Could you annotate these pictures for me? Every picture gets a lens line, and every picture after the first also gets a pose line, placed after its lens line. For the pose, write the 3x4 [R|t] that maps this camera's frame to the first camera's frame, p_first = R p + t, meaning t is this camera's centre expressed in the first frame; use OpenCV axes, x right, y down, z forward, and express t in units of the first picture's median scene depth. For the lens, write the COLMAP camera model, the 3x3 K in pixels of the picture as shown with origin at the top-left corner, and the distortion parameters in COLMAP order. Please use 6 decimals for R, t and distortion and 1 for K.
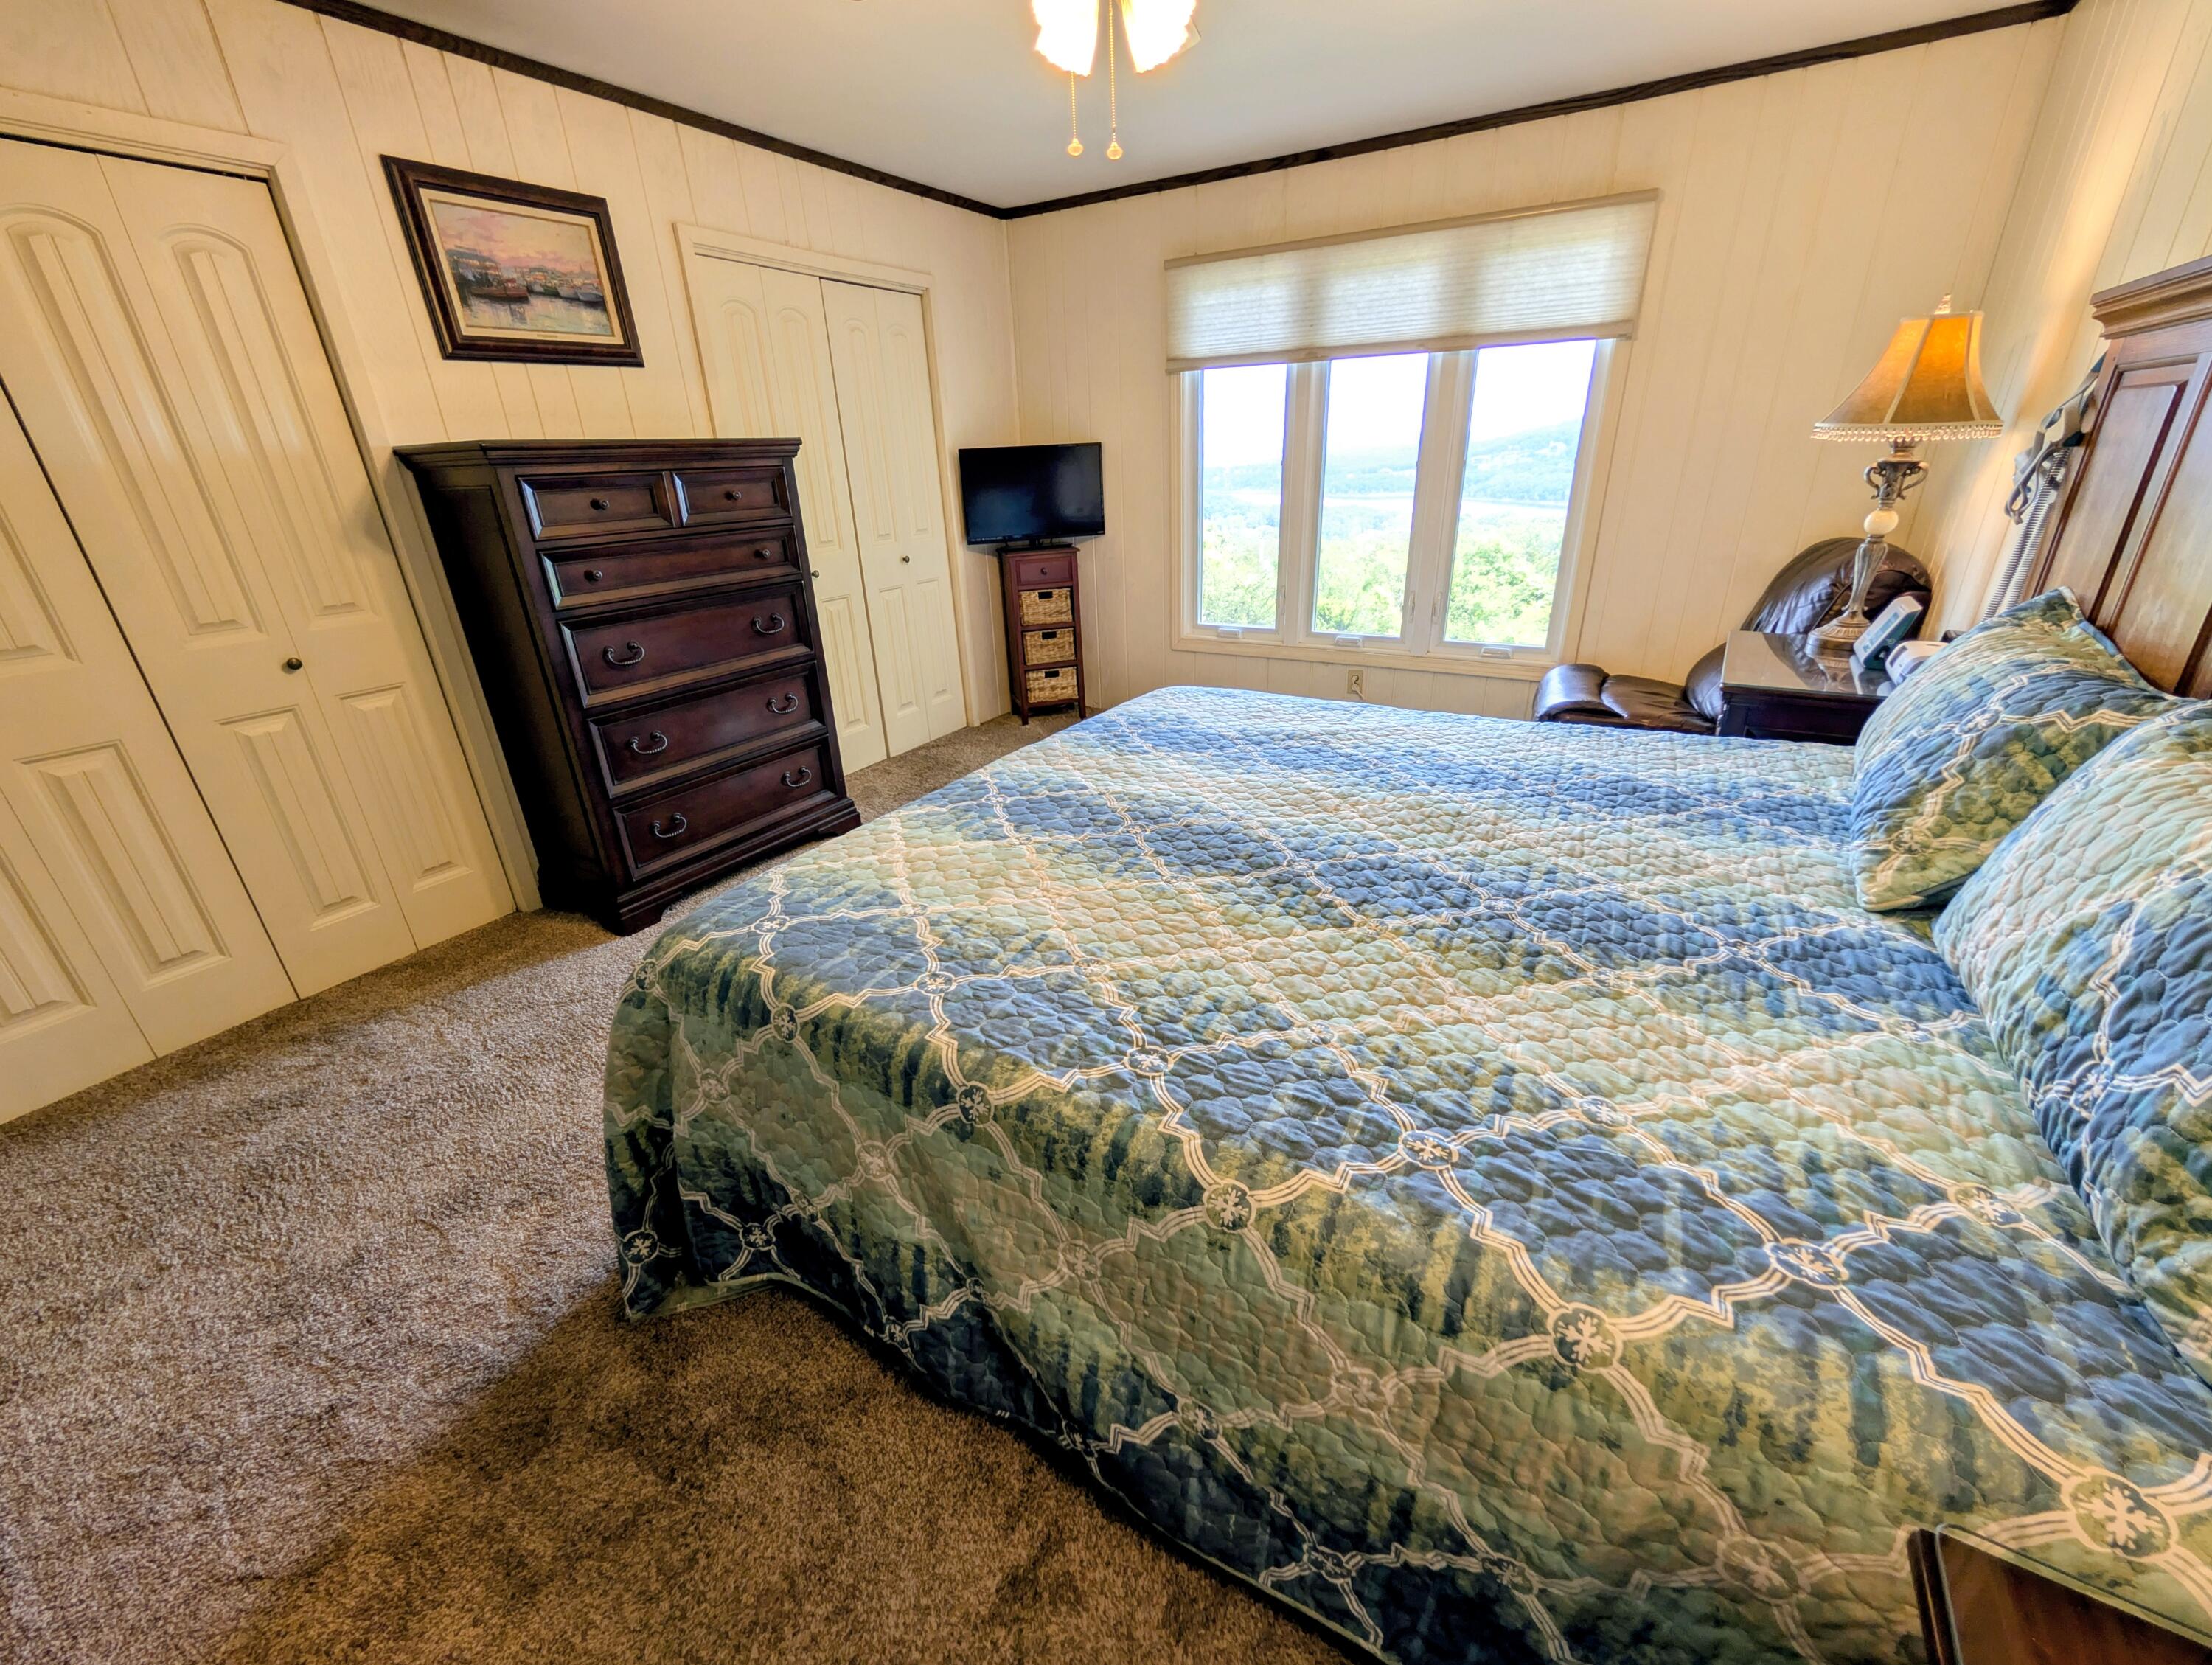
lens RADIAL K [[892.3, 0, 1106.7], [0, 892.3, 854.8], [0, 0, 1]] dist [-0.000990, -0.000143]
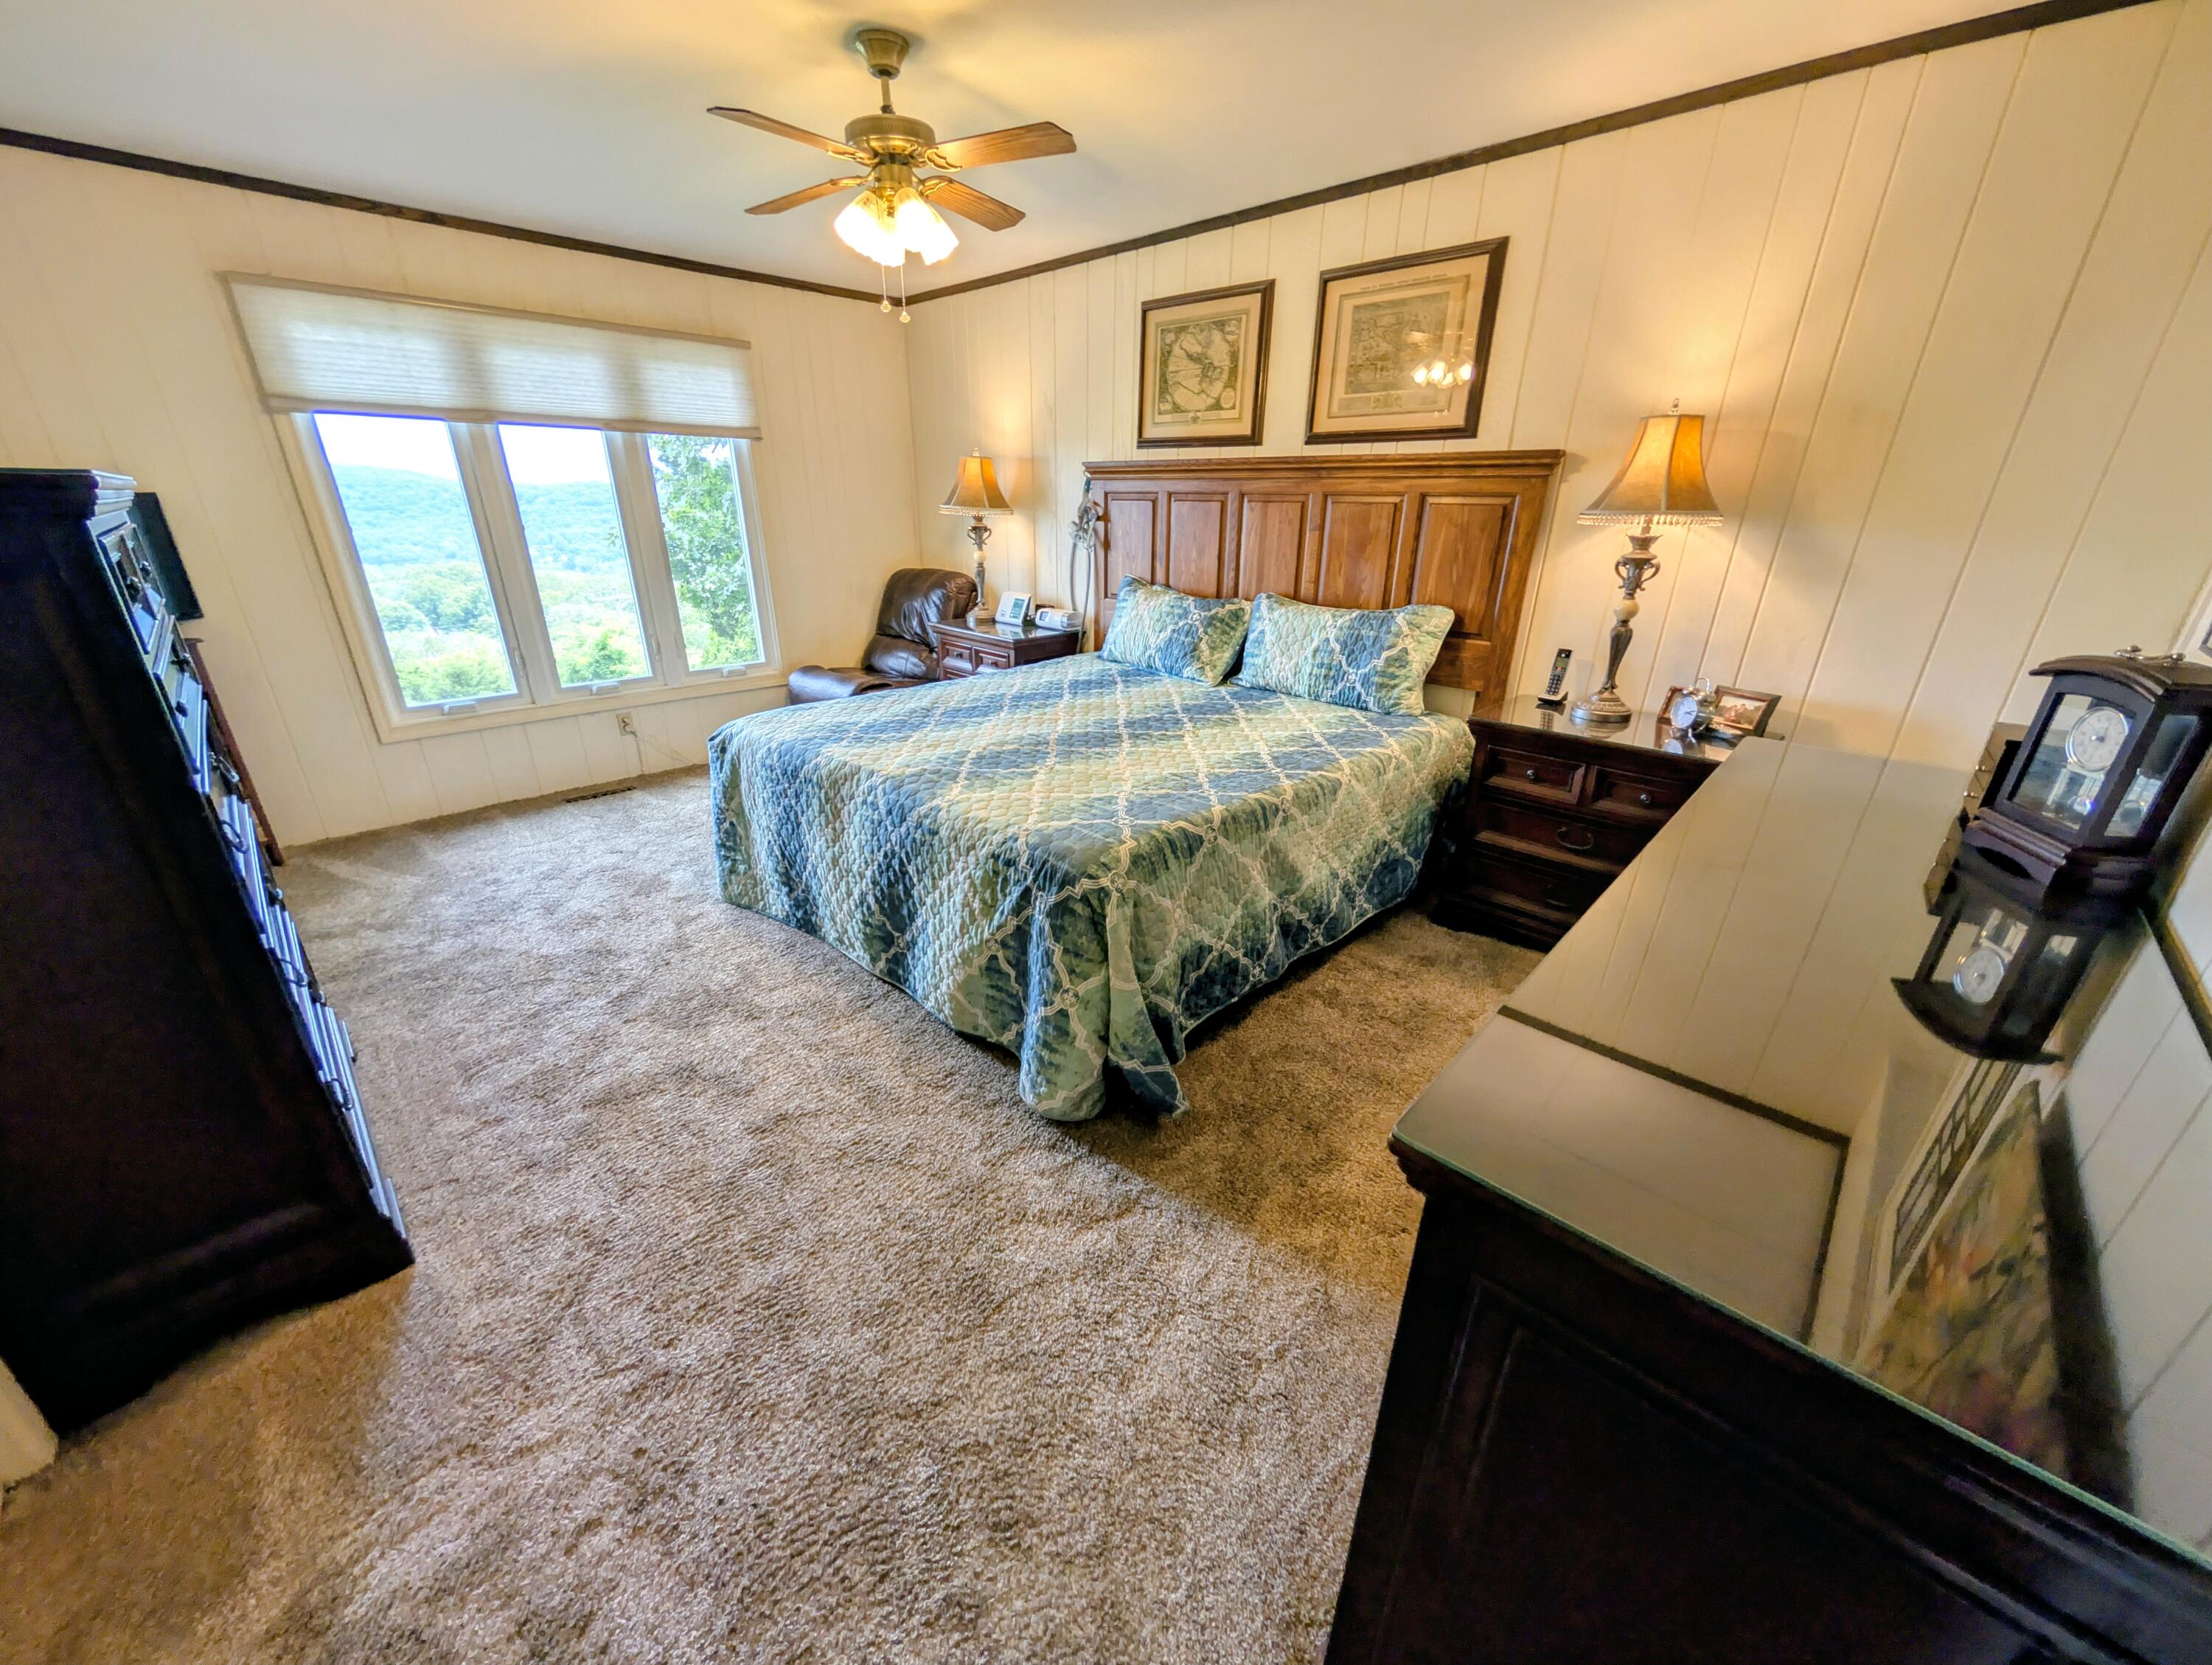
lens RADIAL K [[836.2, 0, 1099.6], [0, 836.2, 844.3], [0, 0, 1]] dist [0.000181, 0.000117]
pose [[0.230561, -0.342161, 0.910916, -1.436223], [0.384921, 0.891849, 0.237572, -0.205463], [-0.893687, 0.295856, 0.337331, 0.473337]]
